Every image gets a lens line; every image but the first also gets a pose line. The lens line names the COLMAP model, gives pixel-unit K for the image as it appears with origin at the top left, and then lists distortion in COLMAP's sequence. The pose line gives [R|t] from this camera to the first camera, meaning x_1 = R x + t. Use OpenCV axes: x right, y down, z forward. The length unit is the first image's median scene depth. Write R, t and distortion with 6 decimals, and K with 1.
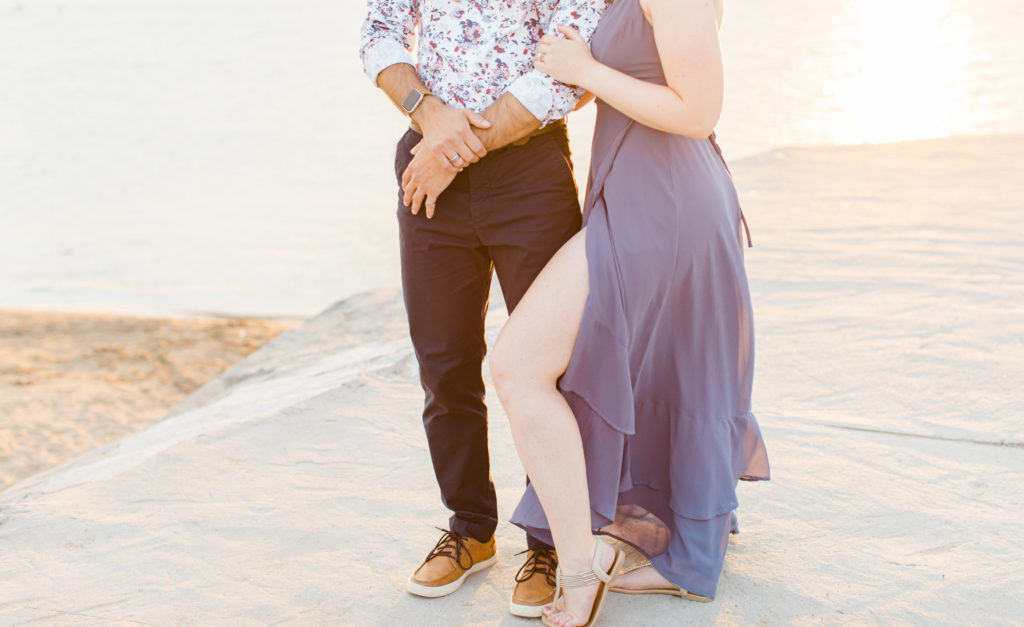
lens RADIAL K [[1588.2, 0, 540.4], [0, 1588.2, 313.4], [0, 0, 1]] dist [0.087792, -0.084427]
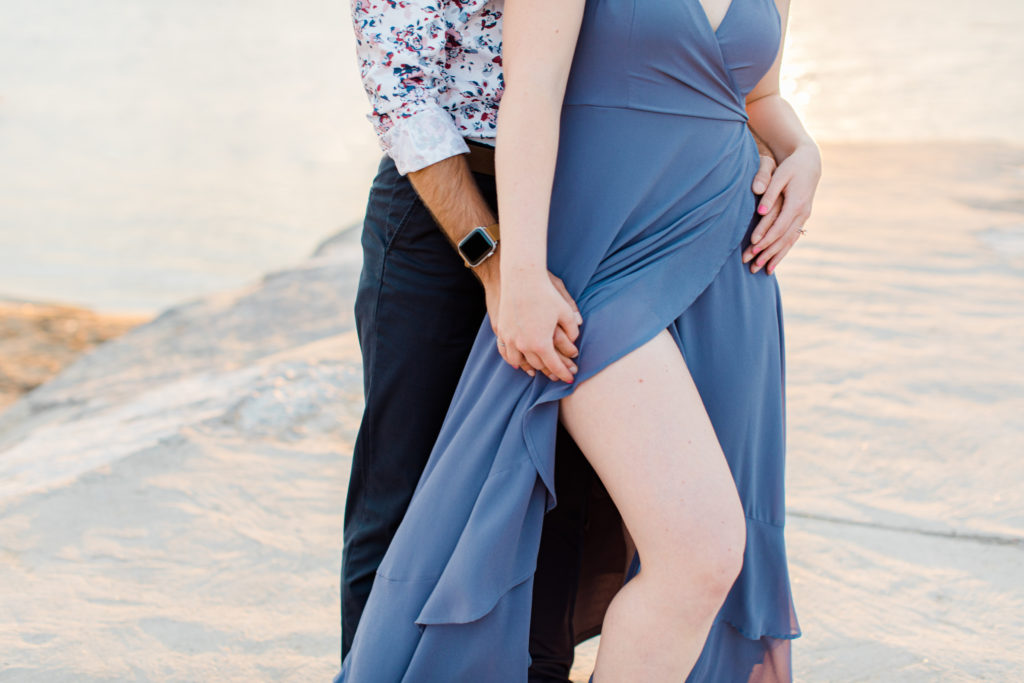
lens RADIAL K [[1511.6, 0, 512.0], [0, 1511.6, 341.5], [0, 0, 1]] dist [0.030573, 0.059737]
pose [[0.995892, 0.019205, 0.088491, -0.014545], [-0.022163, 0.999224, 0.032573, -0.040853], [-0.087797, -0.034401, 0.995544, 0.231195]]
